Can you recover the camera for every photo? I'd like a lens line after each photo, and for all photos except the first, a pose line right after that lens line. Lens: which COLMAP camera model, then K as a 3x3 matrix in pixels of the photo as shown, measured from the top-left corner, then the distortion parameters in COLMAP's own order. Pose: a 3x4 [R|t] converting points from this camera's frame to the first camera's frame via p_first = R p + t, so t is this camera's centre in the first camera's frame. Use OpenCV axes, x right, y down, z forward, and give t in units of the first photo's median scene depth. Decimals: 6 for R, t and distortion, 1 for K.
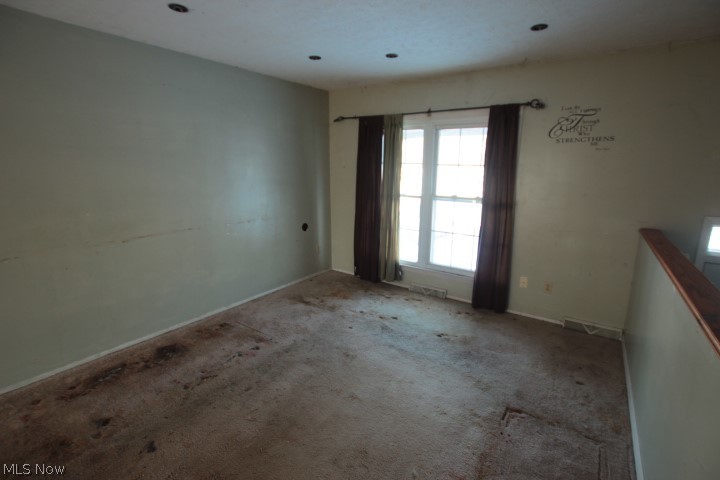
lens RADIAL K [[337.6, 0, 360.0], [0, 337.6, 240.0], [0, 0, 1]] dist [-0.019274, -0.000105]
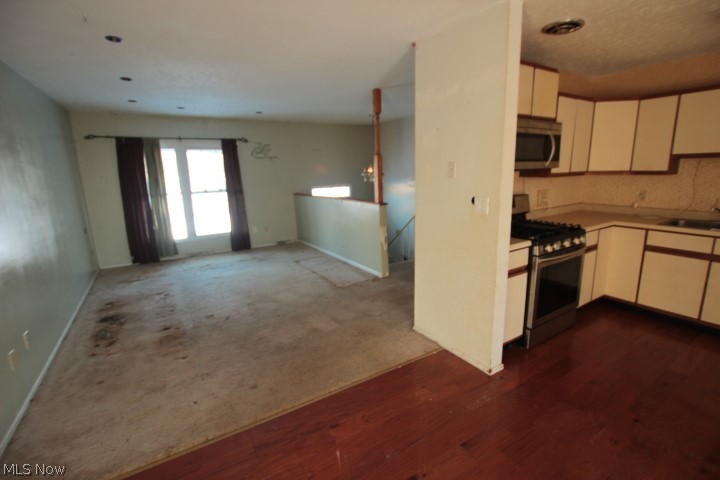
lens RADIAL K [[337.6, 0, 360.0], [0, 337.6, 240.0], [0, 0, 1]] dist [-0.019274, -0.000105]
pose [[0.397483, -0.208861, 0.893524, -0.988696], [0.226376, 0.965974, 0.125093, 0.072924], [-0.889248, 0.152550, 0.431239, -0.357248]]
